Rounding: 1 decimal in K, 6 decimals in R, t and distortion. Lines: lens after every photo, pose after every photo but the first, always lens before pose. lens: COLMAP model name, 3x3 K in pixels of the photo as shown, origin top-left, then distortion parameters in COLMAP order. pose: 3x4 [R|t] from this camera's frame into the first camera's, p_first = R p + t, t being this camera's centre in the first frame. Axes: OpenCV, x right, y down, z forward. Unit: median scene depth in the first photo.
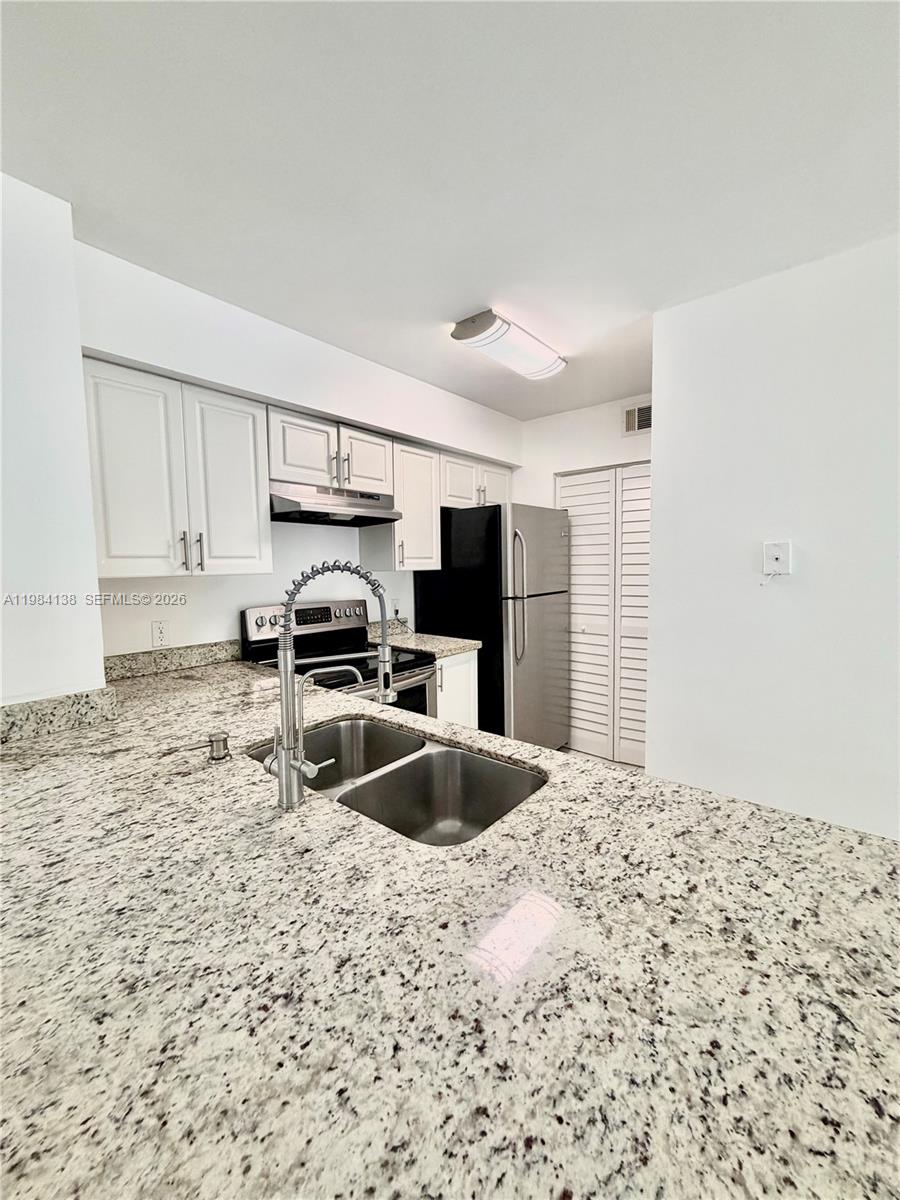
lens RADIAL K [[478.9, 0, 449.9], [0, 478.9, 598.3], [0, 0, 1]] dist [0.001104, -0.000003]
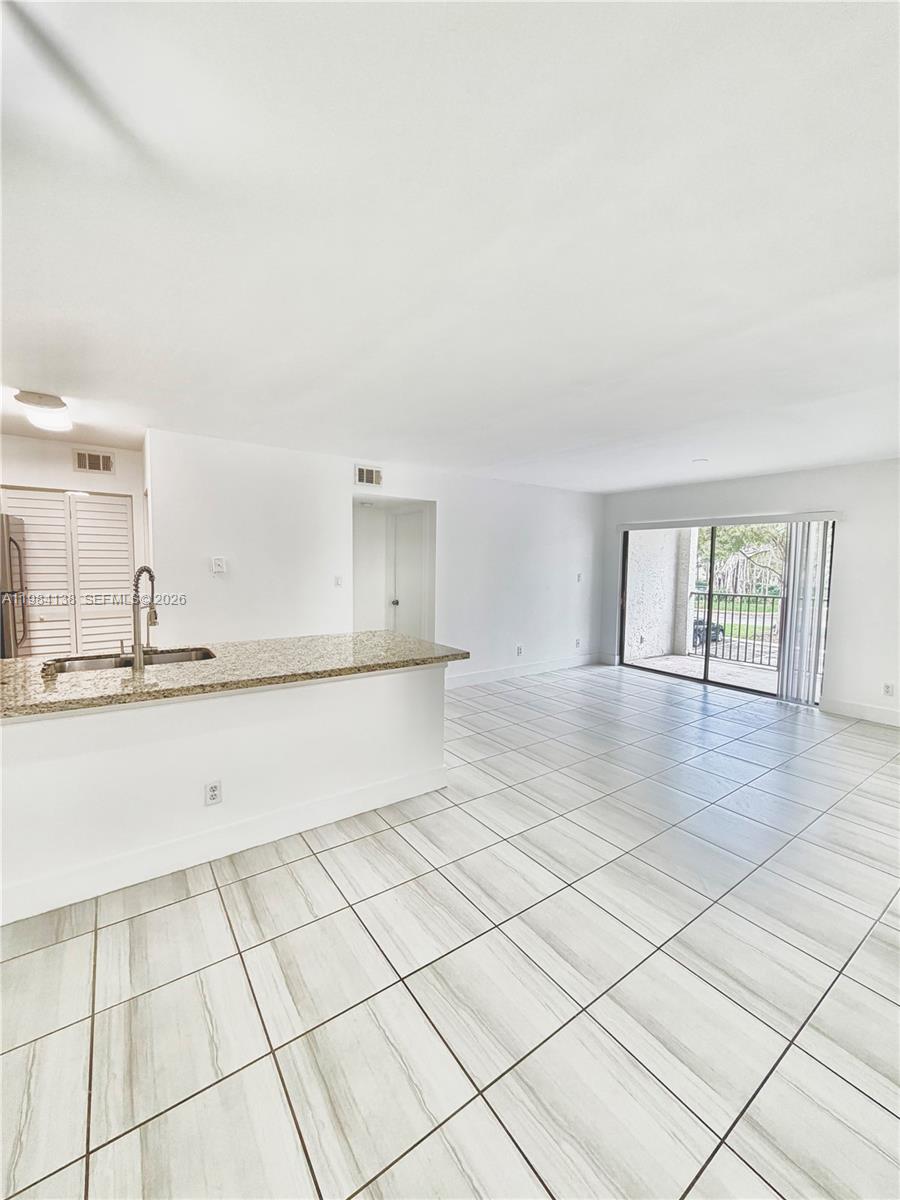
lens RADIAL K [[478.9, 0, 449.9], [0, 478.9, 598.3], [0, 0, 1]] dist [0.001104, -0.000003]
pose [[0.254555, -0.056029, 0.965434, -1.283073], [0.054872, 0.997549, 0.043425, 0.036381], [-0.965500, 0.041921, 0.257006, -0.646228]]
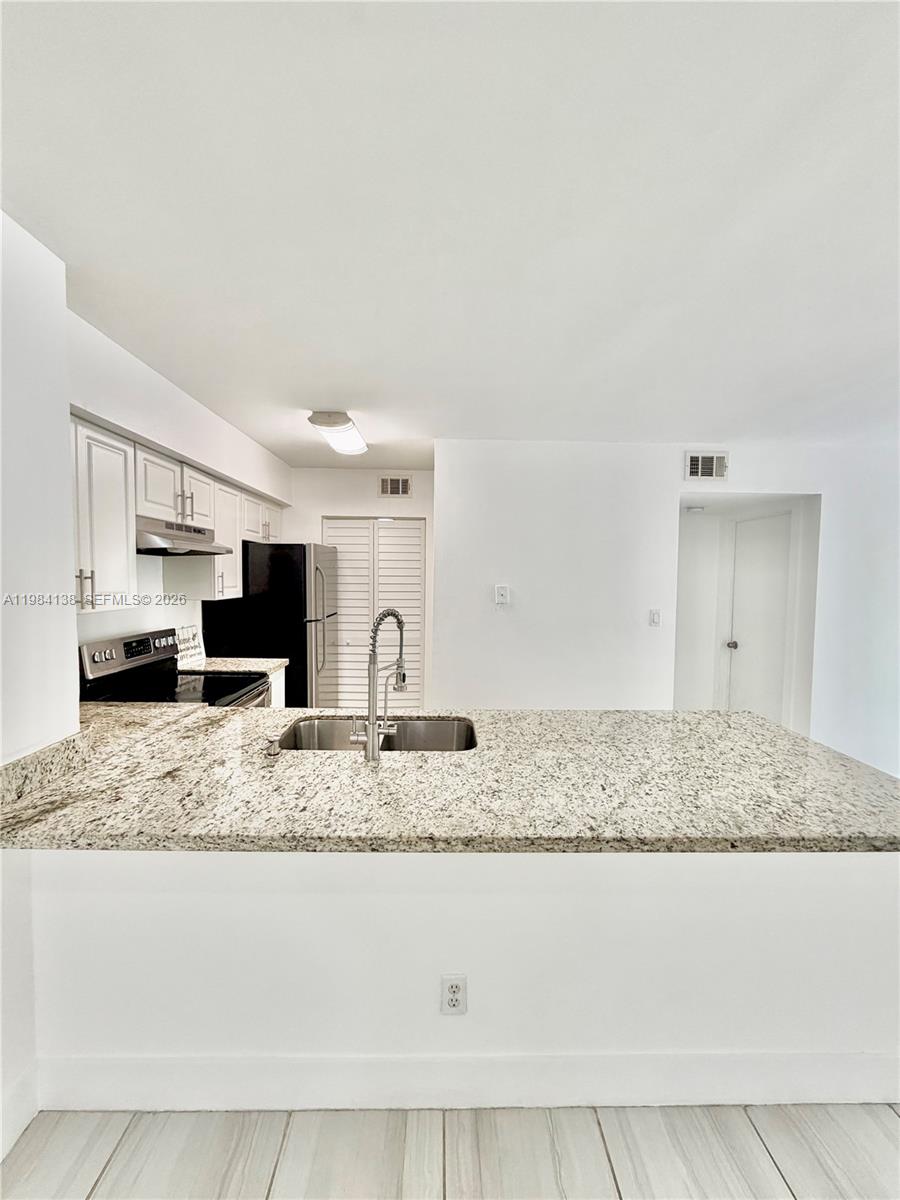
lens RADIAL K [[478.9, 0, 449.9], [0, 478.9, 598.3], [0, 0, 1]] dist [0.001104, -0.000003]
pose [[0.752644, -0.010958, 0.658337, -0.699819], [0.027918, 0.999493, -0.015281, -0.049955], [-0.657836, 0.029881, 0.752569, -0.248788]]
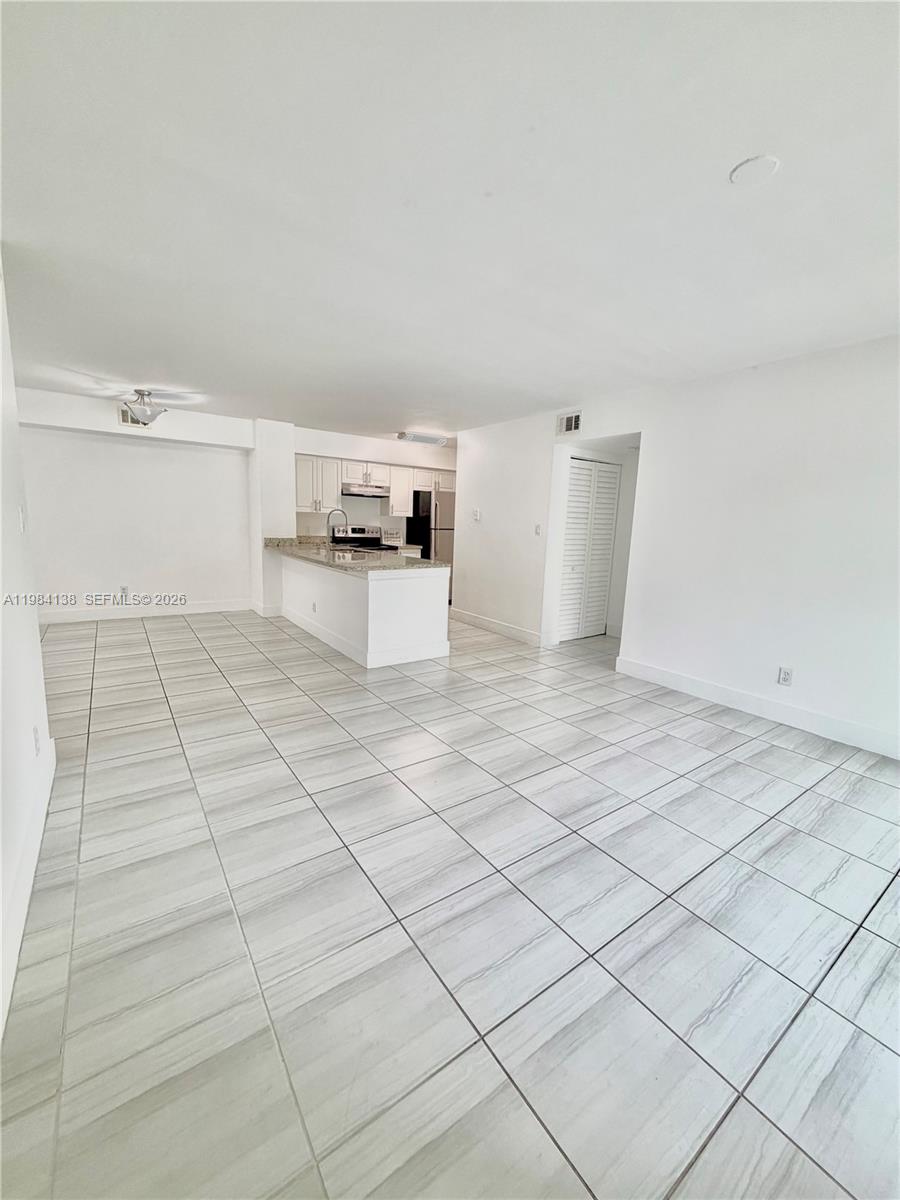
lens RADIAL K [[478.9, 0, 449.9], [0, 478.9, 598.3], [0, 0, 1]] dist [0.001104, -0.000003]
pose [[0.965068, 0.087602, -0.246919, 1.460309], [-0.067297, 0.993709, 0.089522, 0.219195], [0.253208, -0.069778, 0.964892, -2.414992]]
